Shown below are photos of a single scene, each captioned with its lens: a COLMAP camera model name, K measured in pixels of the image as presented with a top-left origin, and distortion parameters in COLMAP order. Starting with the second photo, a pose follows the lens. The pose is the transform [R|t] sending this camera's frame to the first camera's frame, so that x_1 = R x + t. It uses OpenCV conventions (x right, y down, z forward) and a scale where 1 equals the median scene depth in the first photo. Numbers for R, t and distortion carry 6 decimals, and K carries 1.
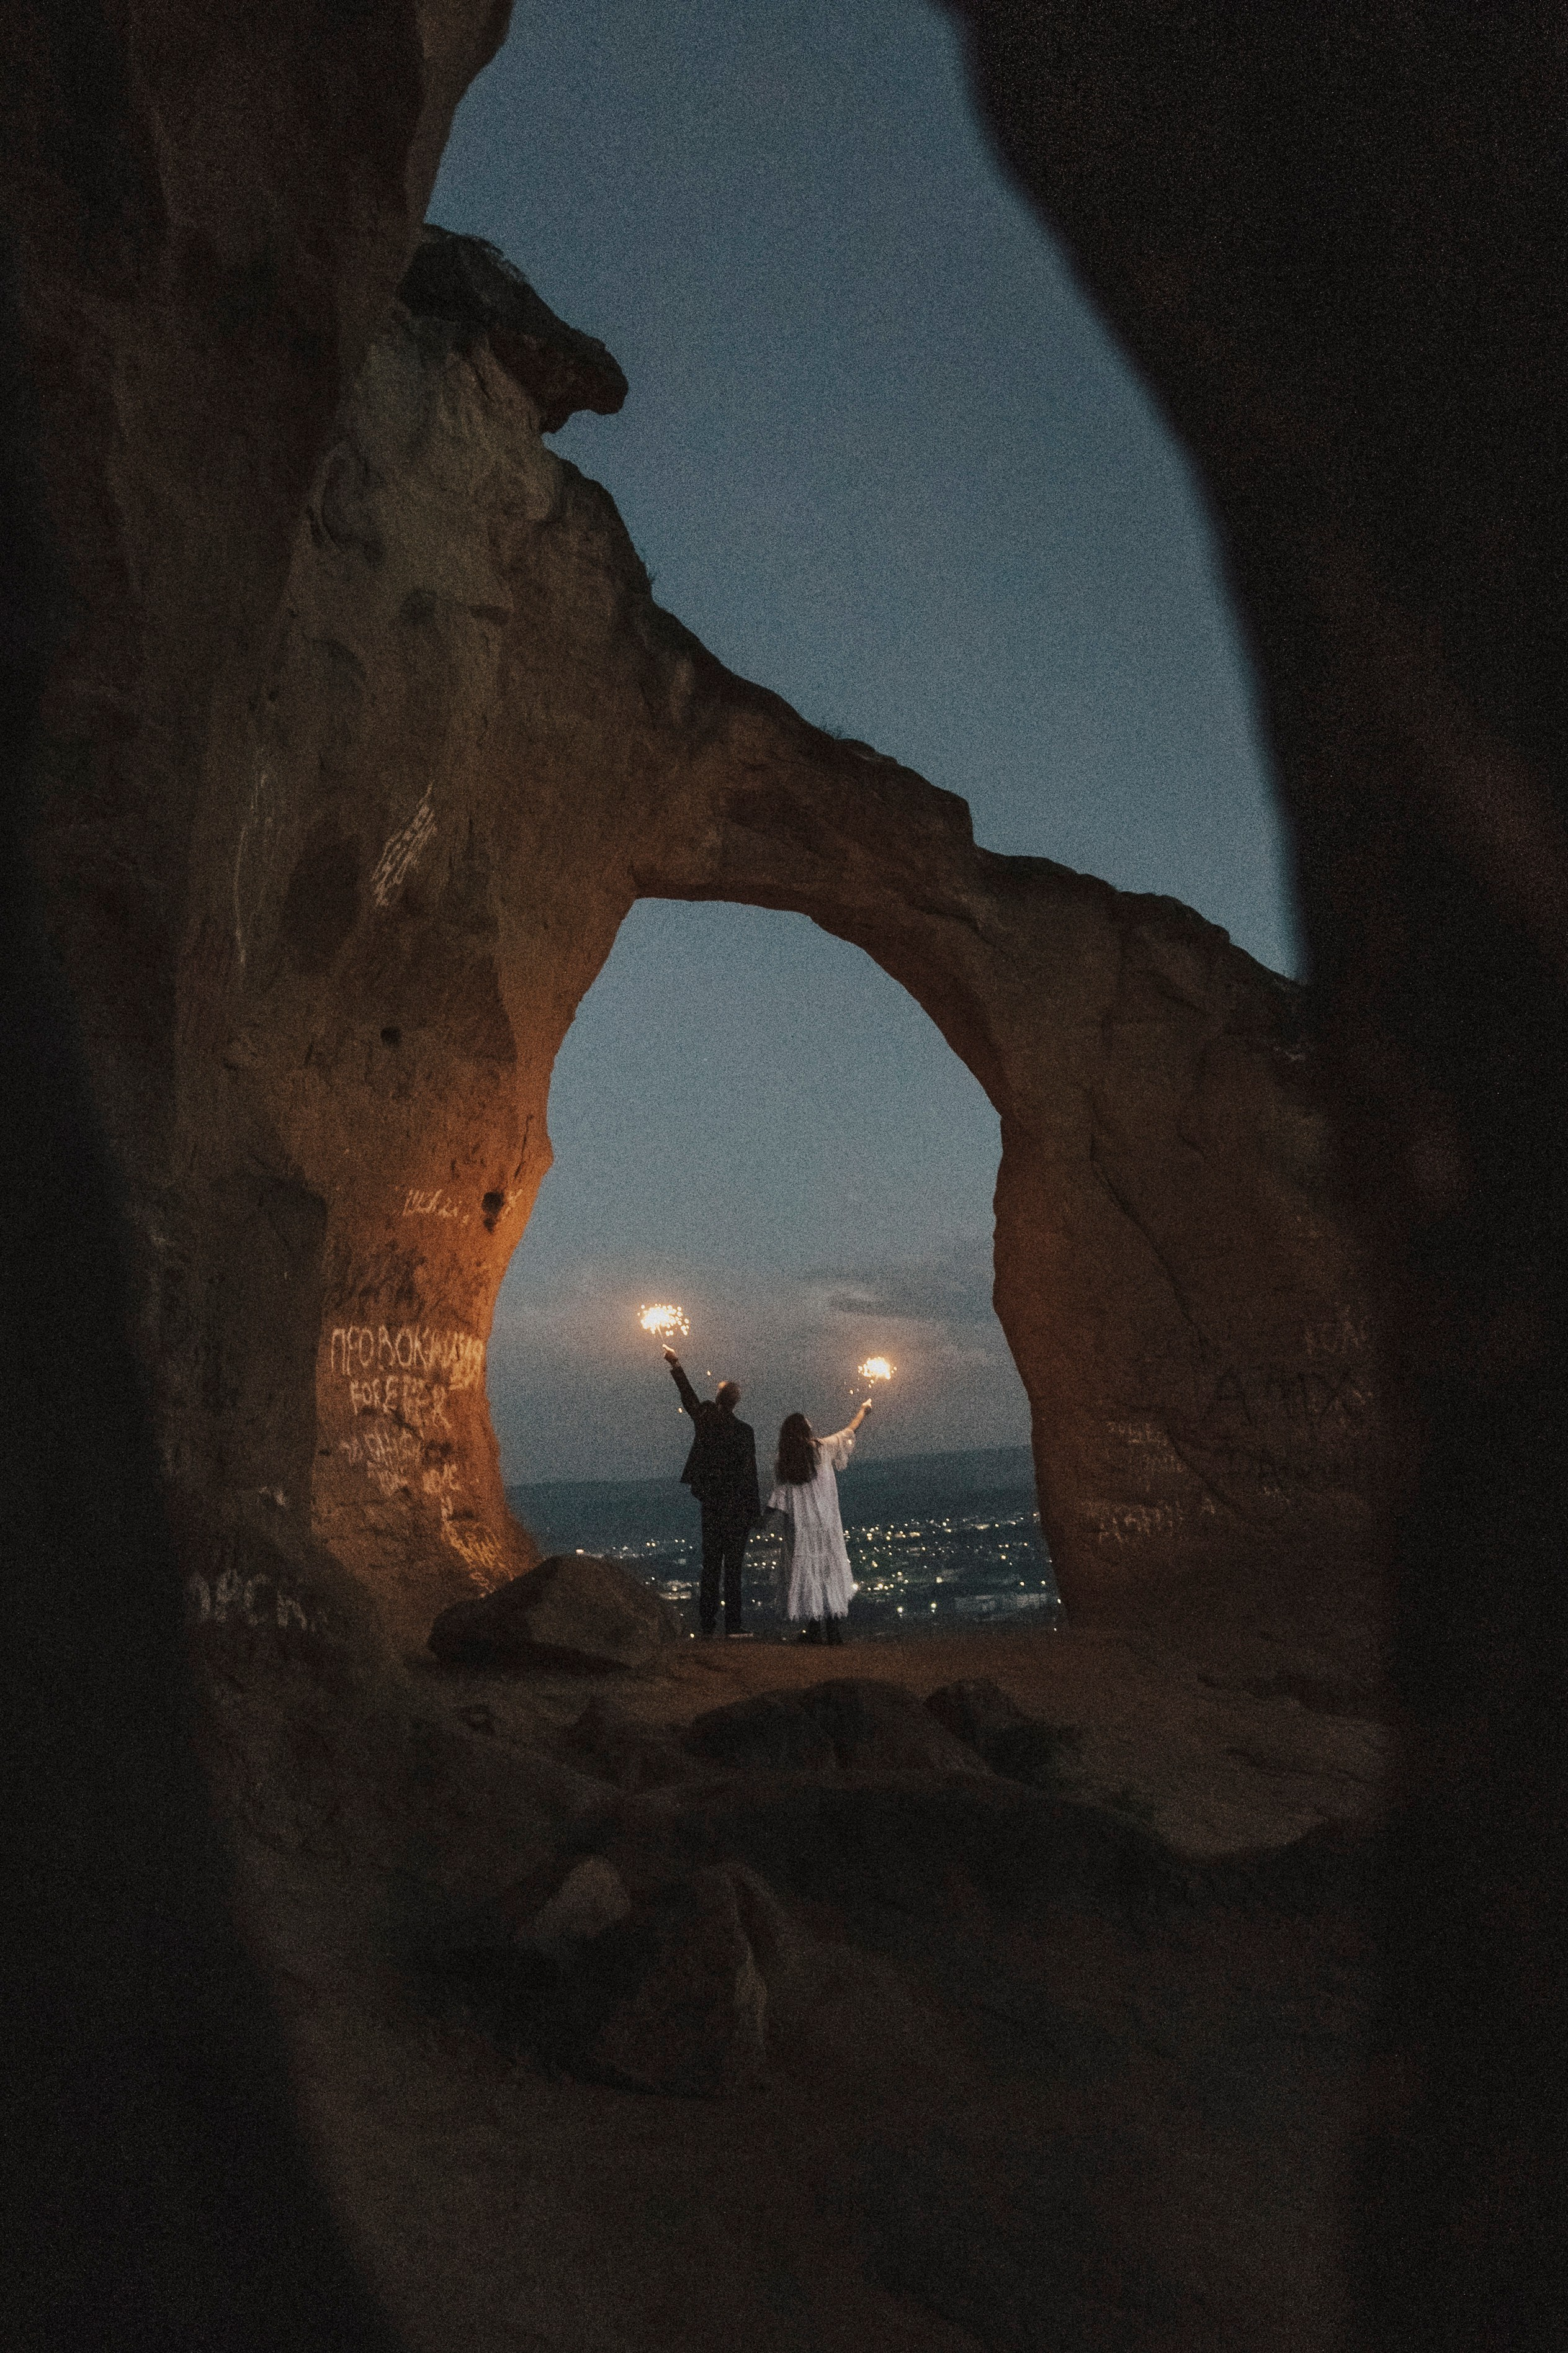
lens RADIAL K [[1930.8, 0, 795.6], [0, 1930.8, 1211.0], [0, 0, 1]] dist [-0.073742, 0.001030]
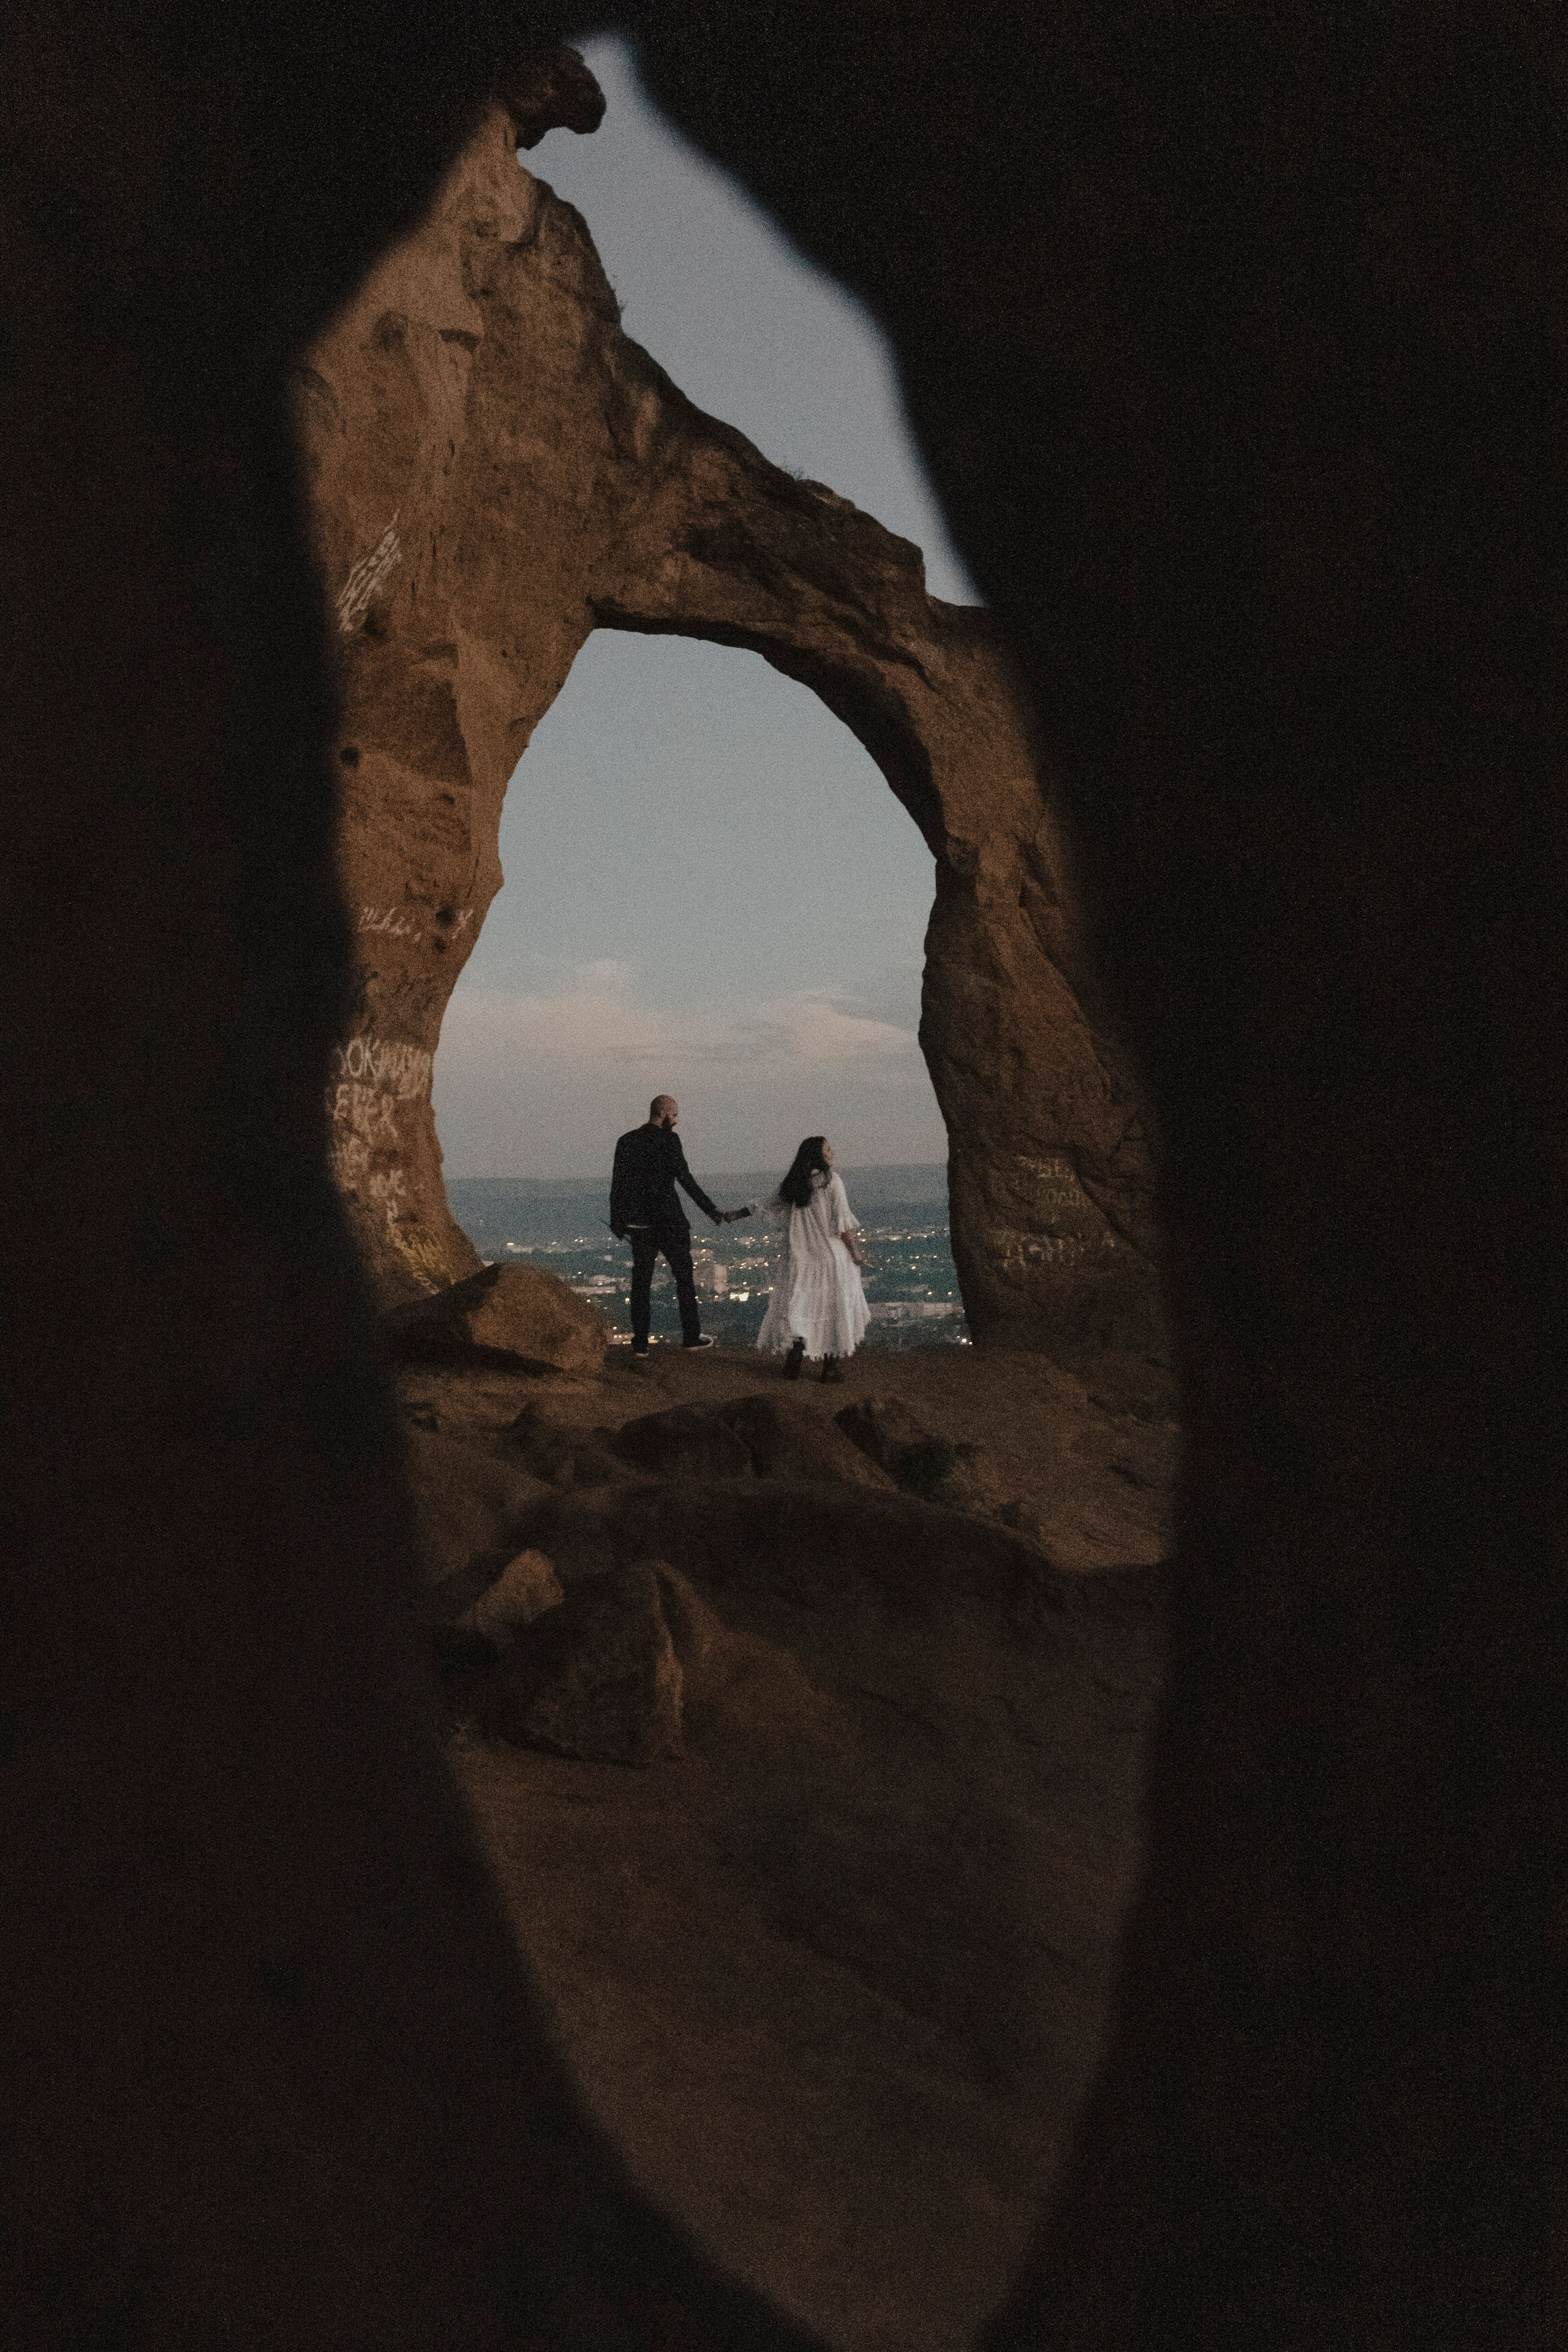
lens RADIAL K [[1860.9, 0, 791.7], [0, 1860.9, 1182.1], [0, 0, 1]] dist [-0.095333, 0.095117]
pose [[0.998225, 0.045336, 0.038608, -0.002411], [-0.050146, 0.989653, 0.134430, -0.009395], [-0.032114, -0.136127, 0.990171, -0.013258]]
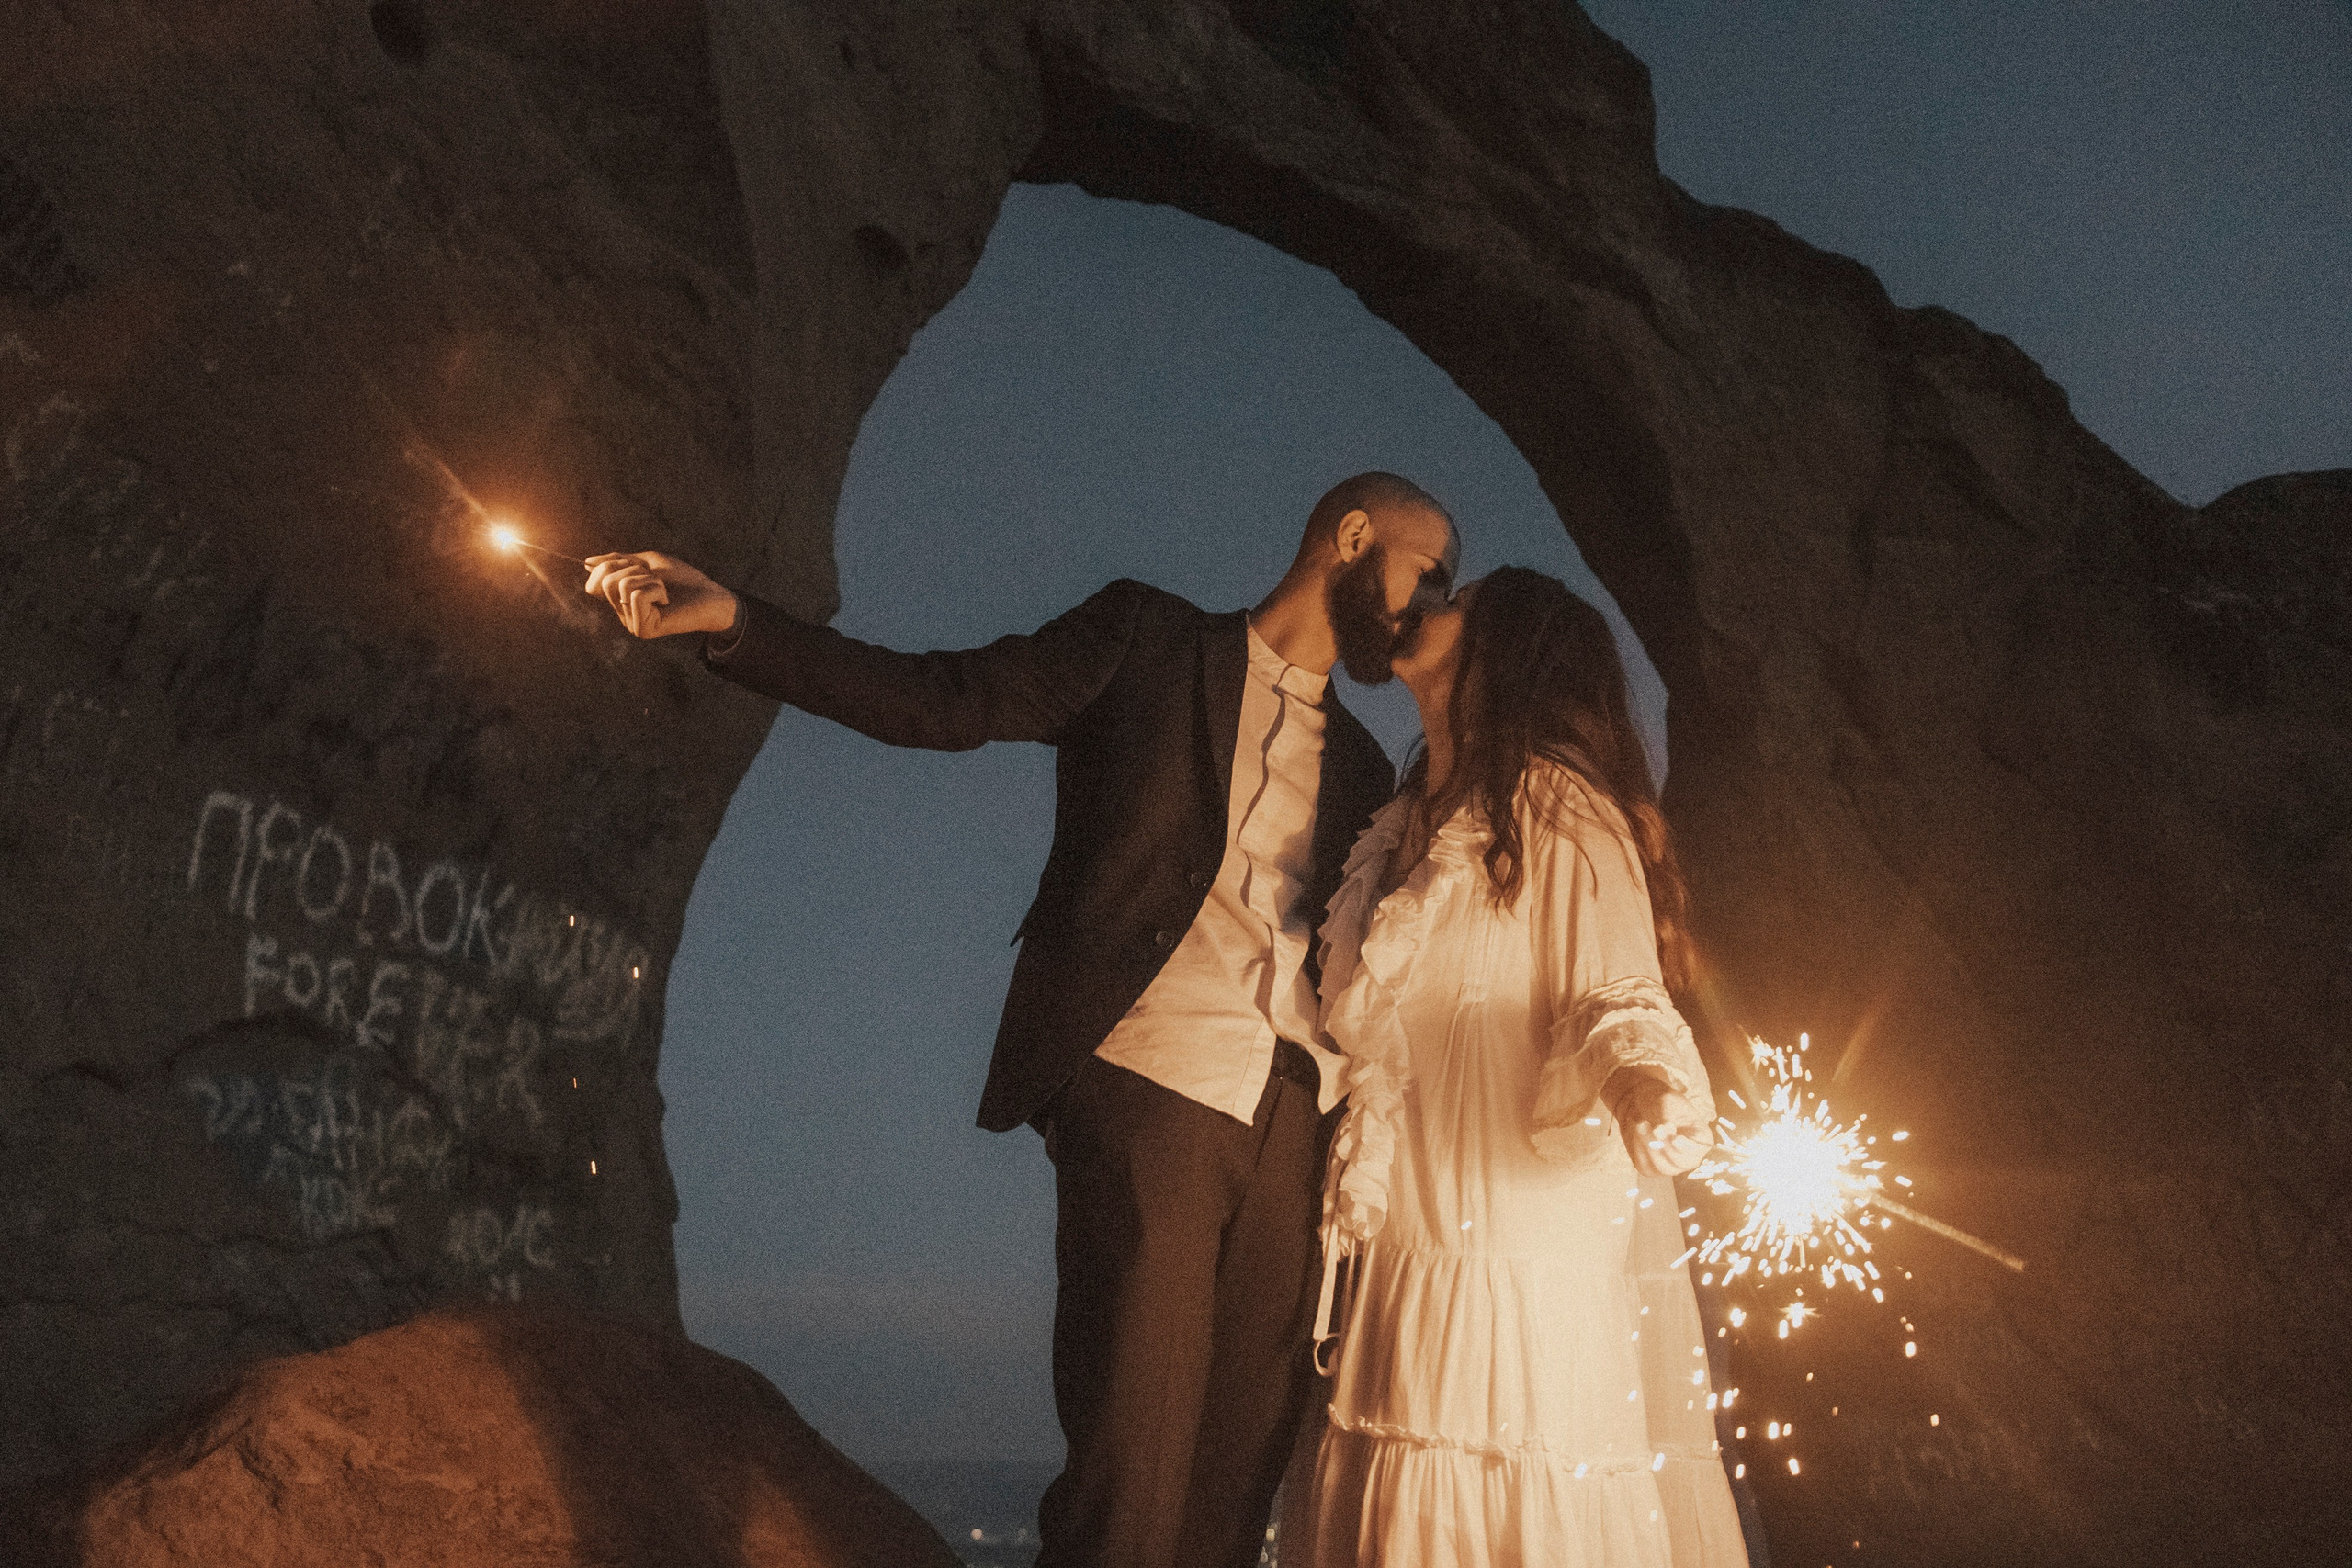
lens RADIAL K [[1860.7, 0, 1176.0], [0, 1860.7, 784.0], [0, 0, 1]] dist [-0.095333, 0.095117]
pose [[0.998552, 0.044264, -0.030565, -0.025379], [-0.049849, 0.975000, -0.216543, 0.125871], [0.020216, 0.217753, 0.975795, 0.594659]]
